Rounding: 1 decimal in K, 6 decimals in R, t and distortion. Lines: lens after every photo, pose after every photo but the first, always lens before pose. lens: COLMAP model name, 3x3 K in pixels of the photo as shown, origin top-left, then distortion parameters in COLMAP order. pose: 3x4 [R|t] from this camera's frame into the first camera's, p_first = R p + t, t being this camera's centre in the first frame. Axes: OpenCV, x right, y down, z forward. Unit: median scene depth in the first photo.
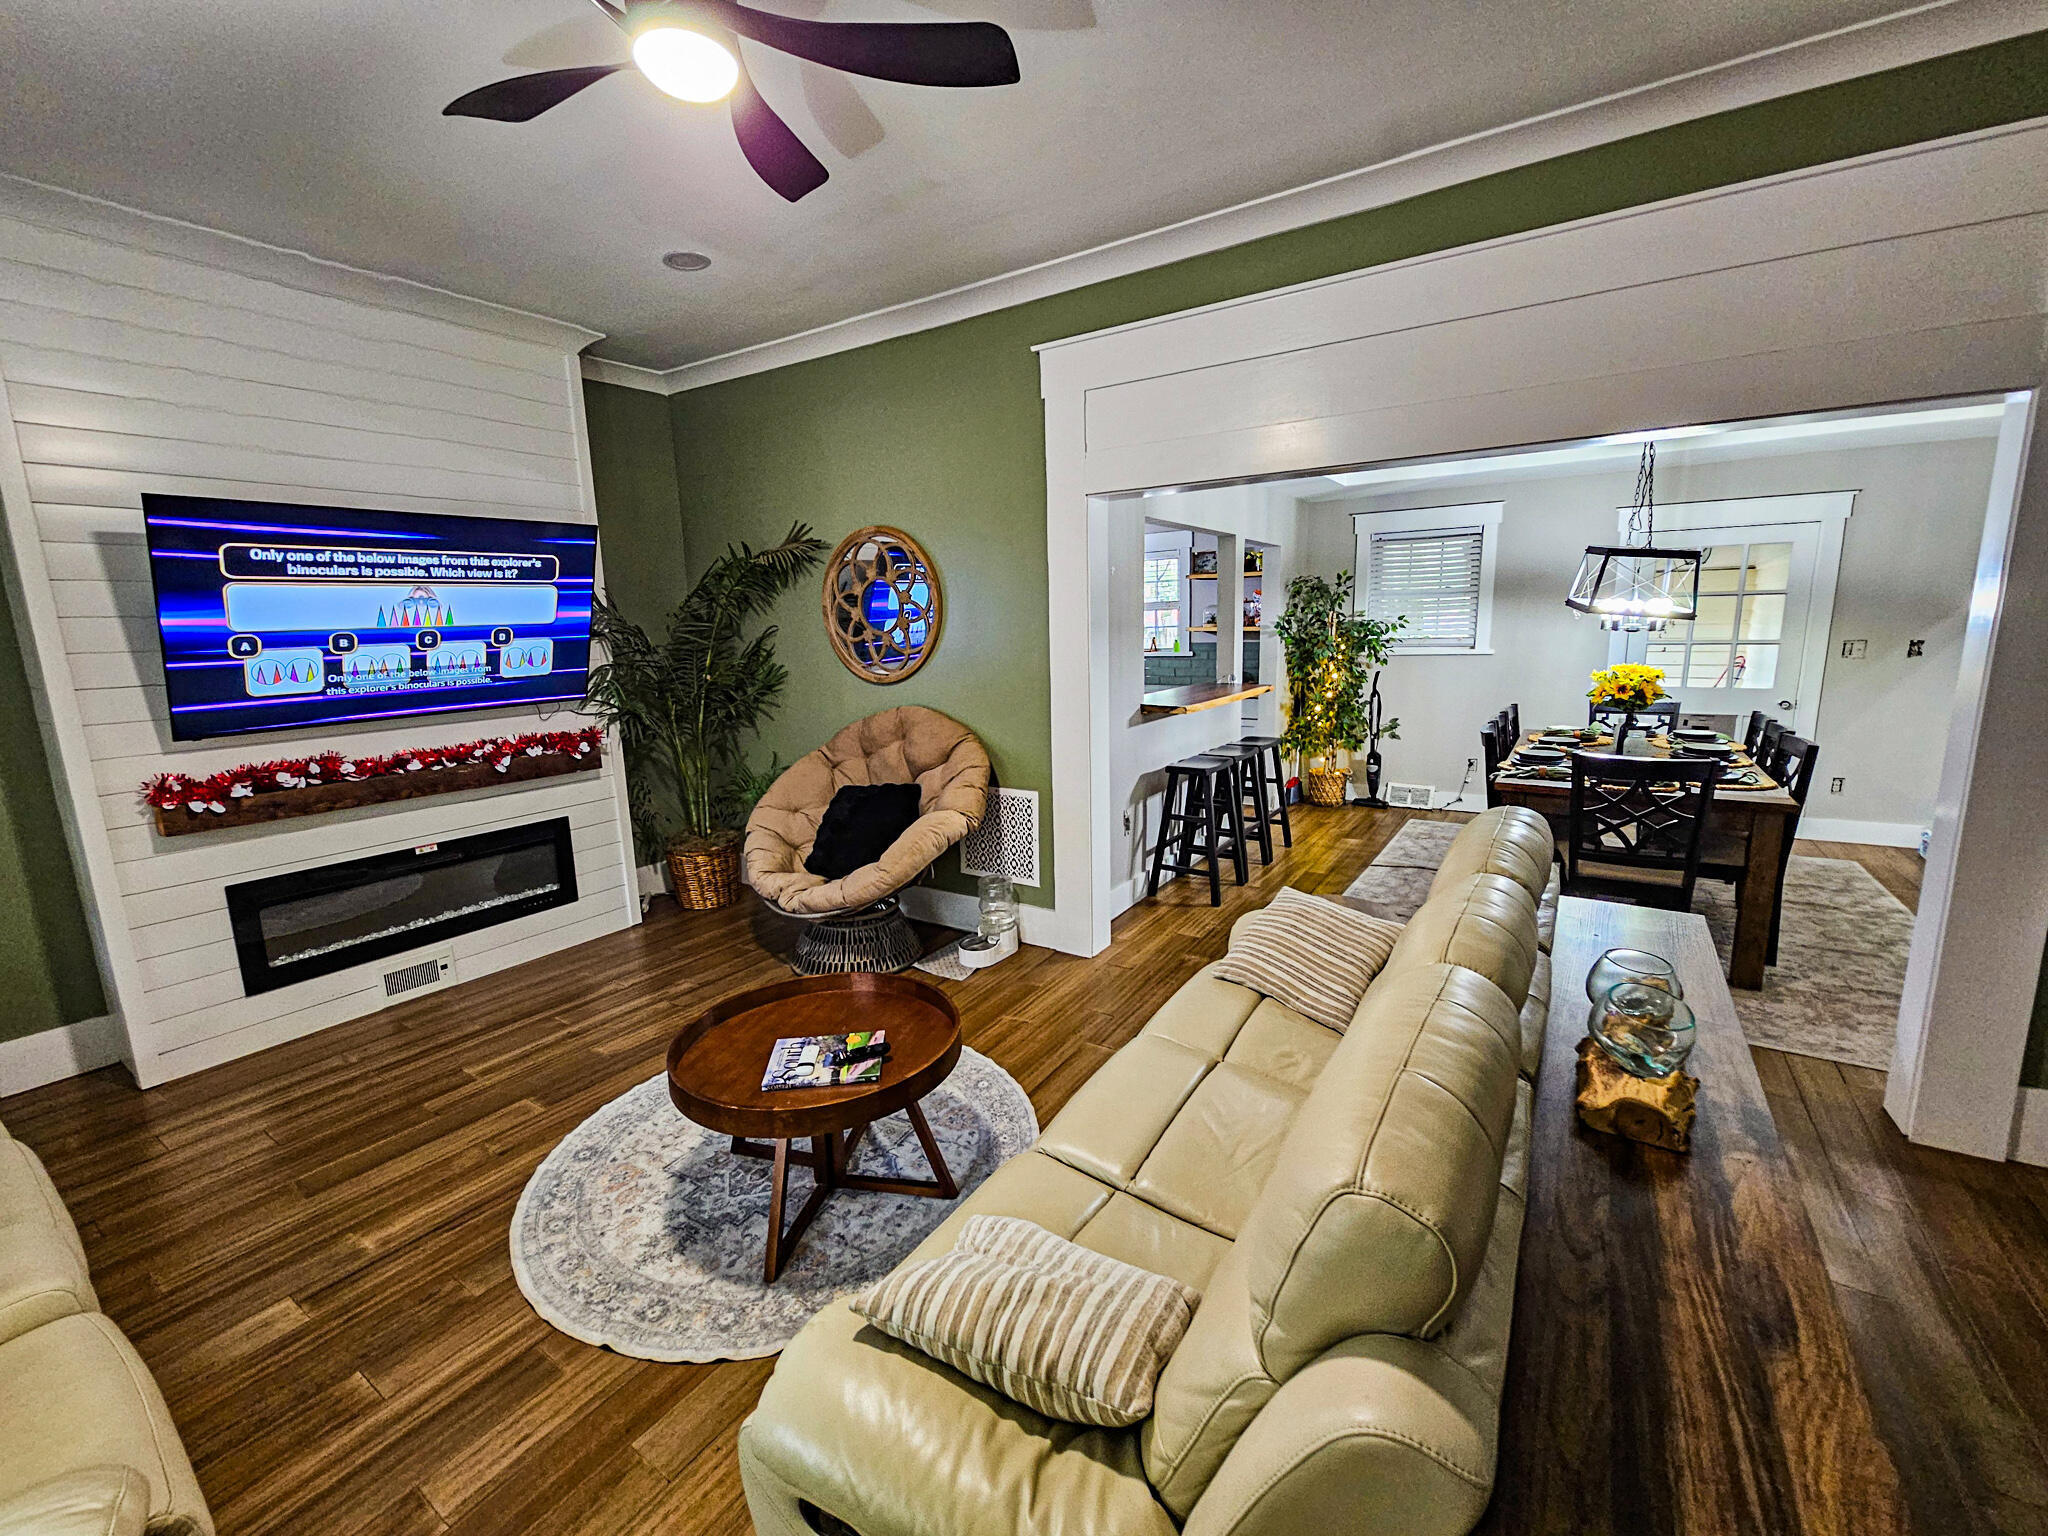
lens RADIAL K [[837.1, 0, 1021.9], [0, 837.1, 770.7], [0, 0, 1]] dist [0.001224, -0.000820]
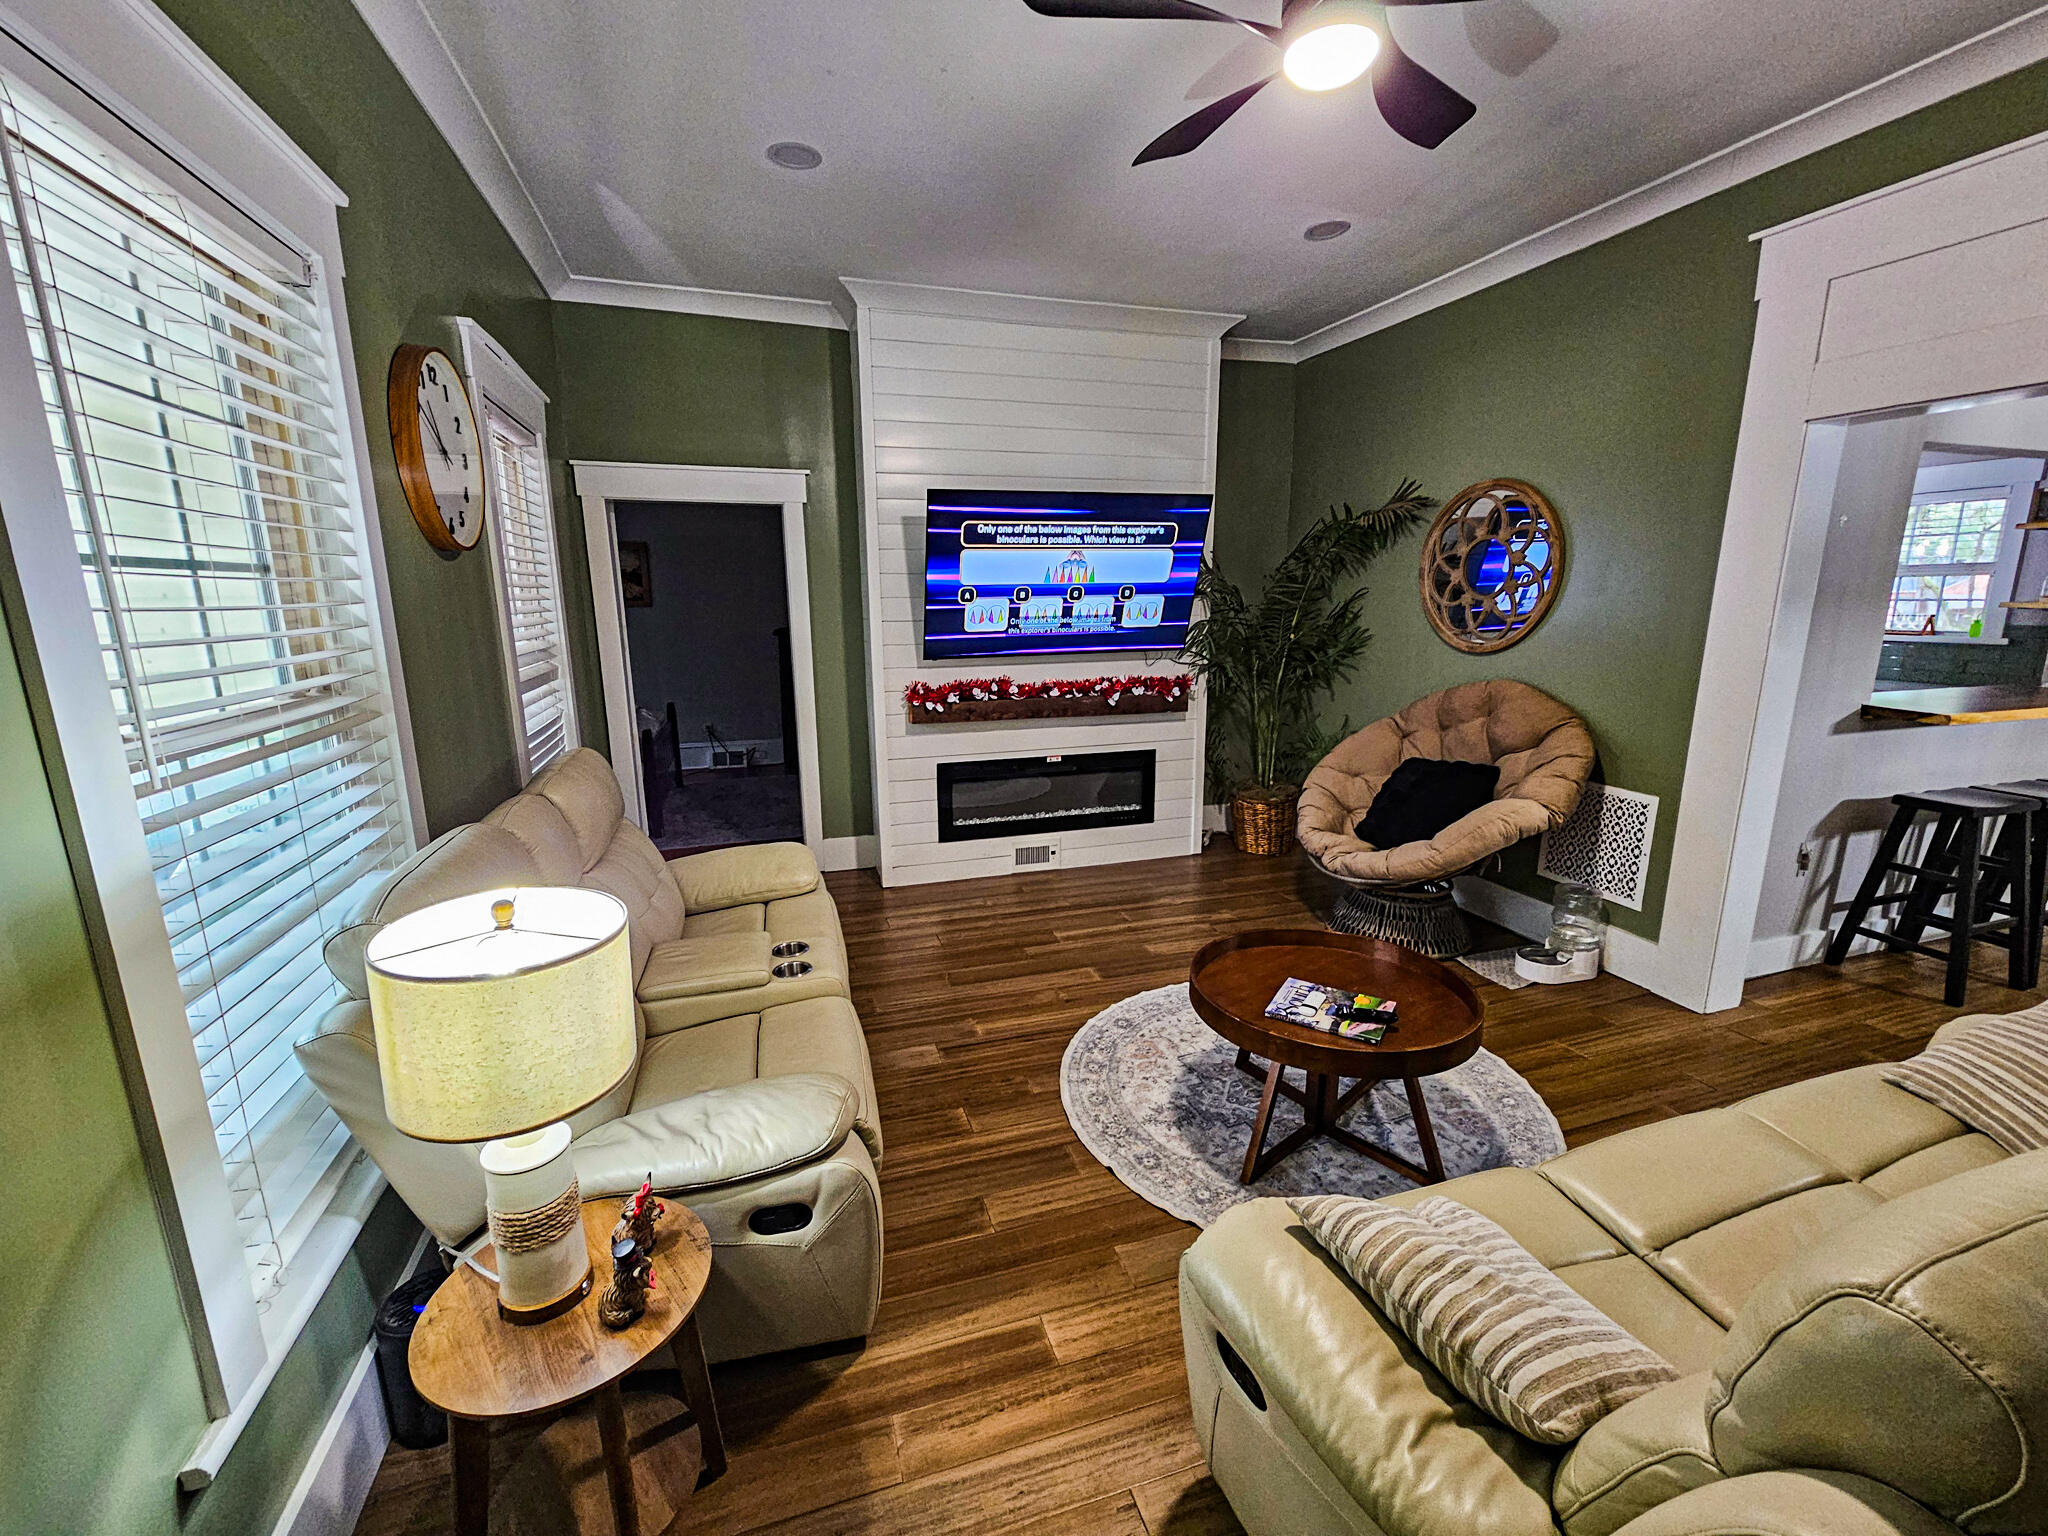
lens RADIAL K [[837.1, 0, 1023.1], [0, 837.1, 768.0], [0, 0, 1]] dist [0.001224, -0.000820]
pose [[0.775346, 0.149723, -0.613532, 0.045234], [-0.124908, 0.988656, 0.083414, 0.008220], [0.619061, 0.011960, 0.785252, -0.037052]]
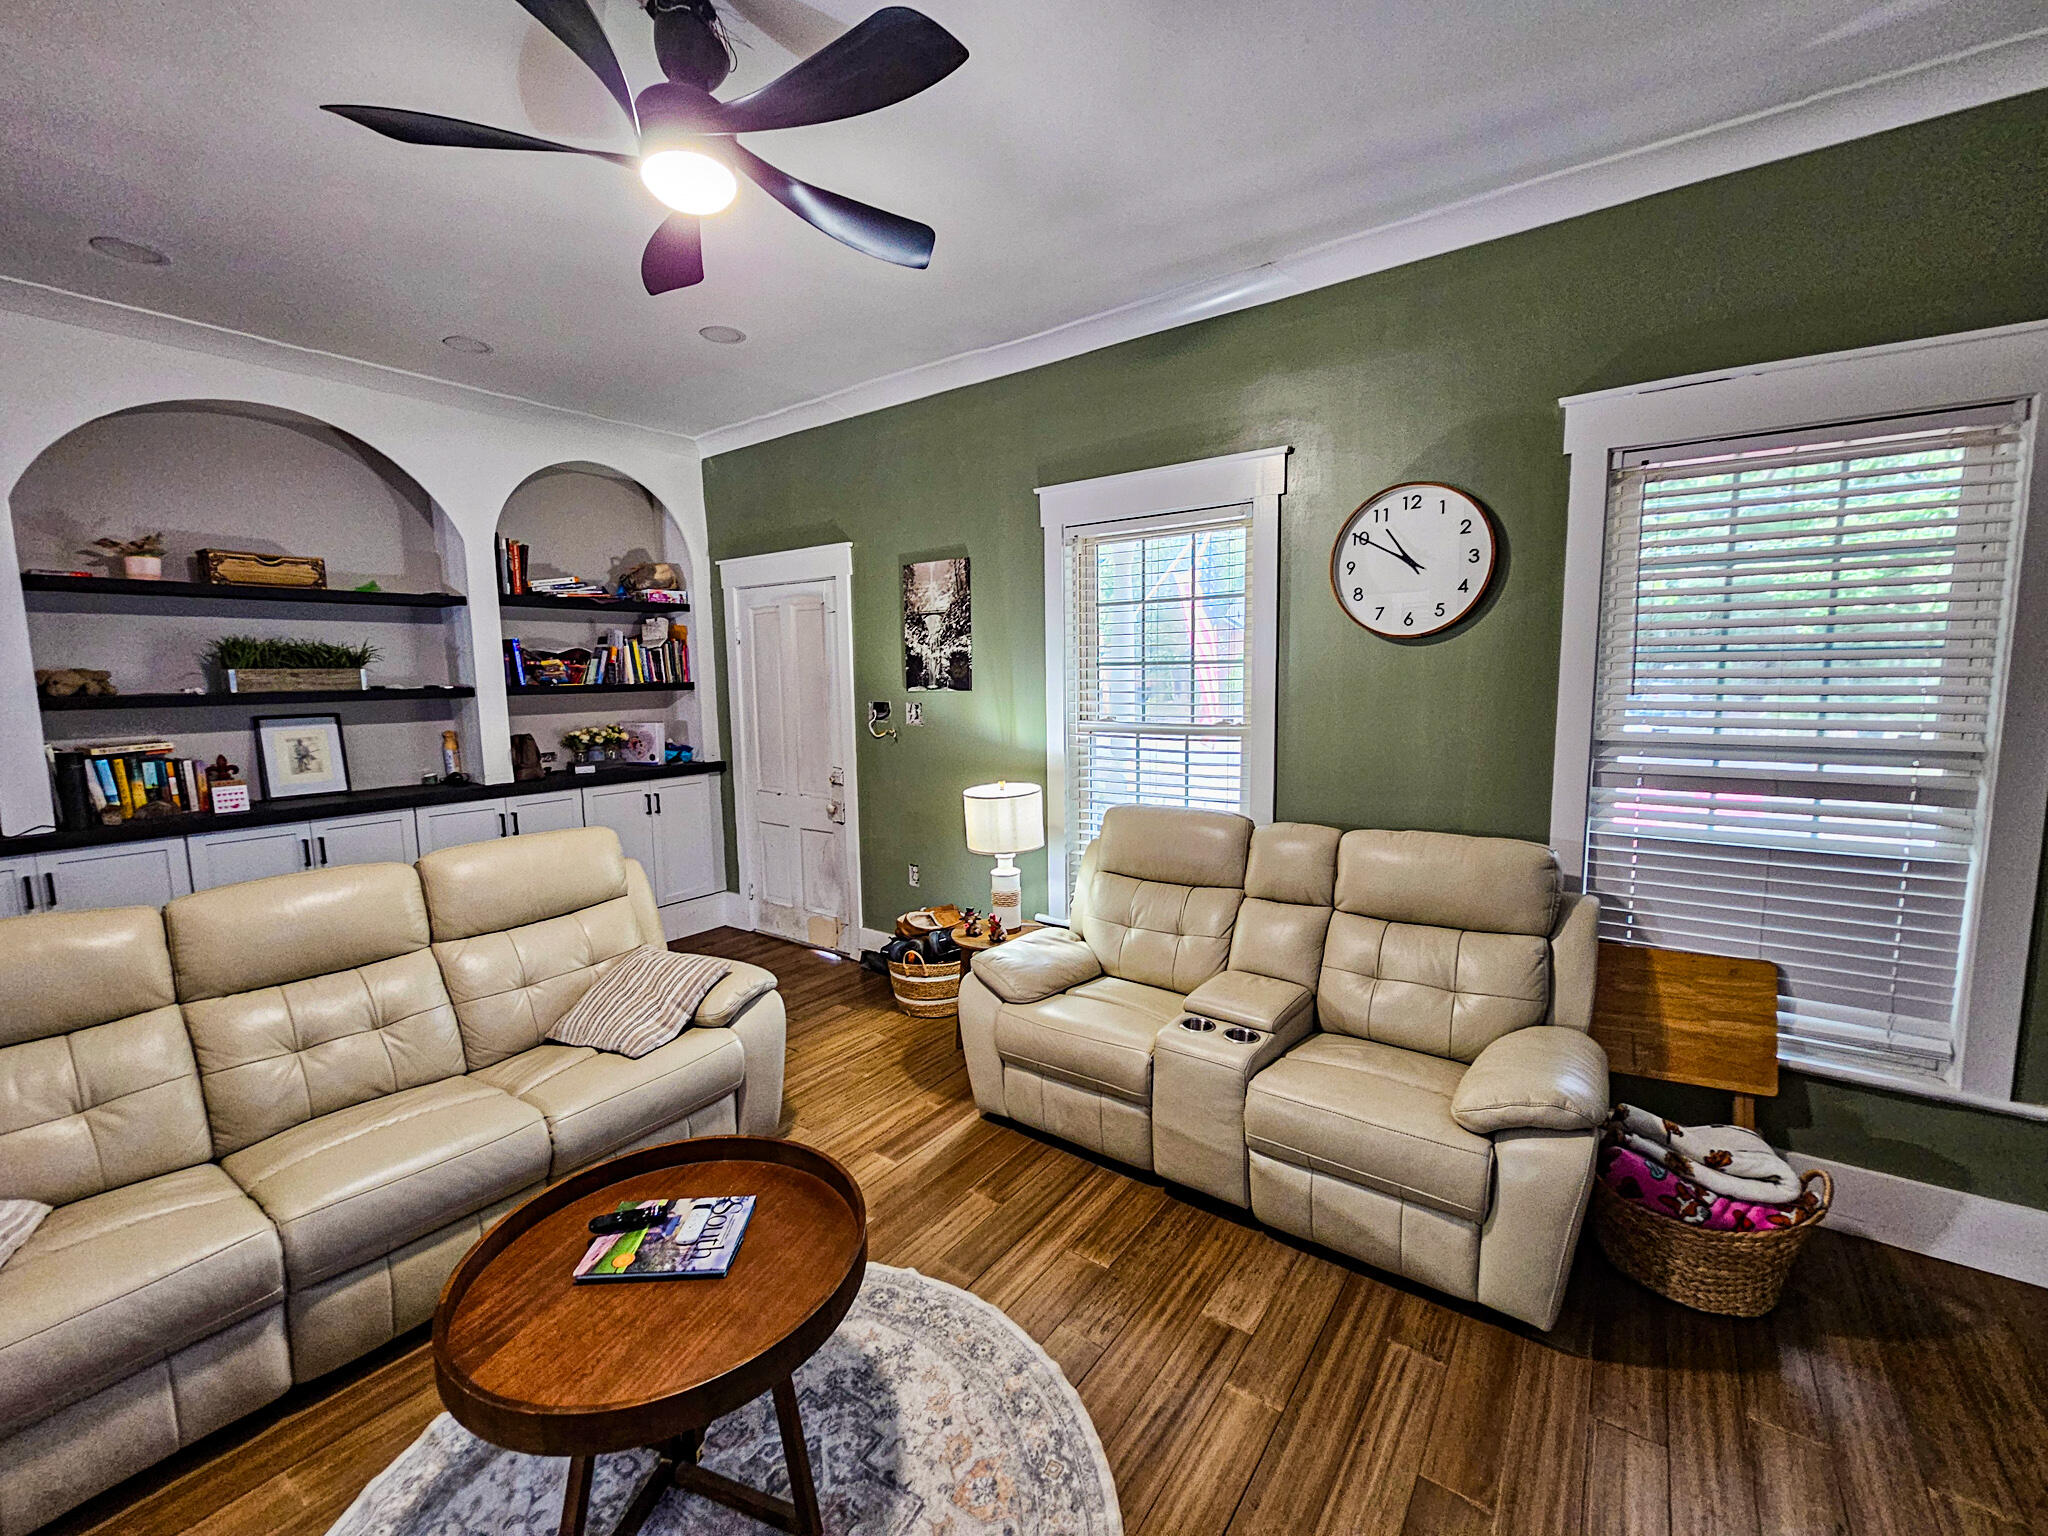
lens RADIAL K [[837.1, 0, 1021.2], [0, 837.1, 767.0], [0, 0, 1]] dist [0.001224, -0.000820]
pose [[-0.997369, 0.037730, 0.061898, -0.457464], [0.054028, 0.956194, 0.287706, -0.209745], [-0.048331, 0.290294, -0.955716, 1.174217]]
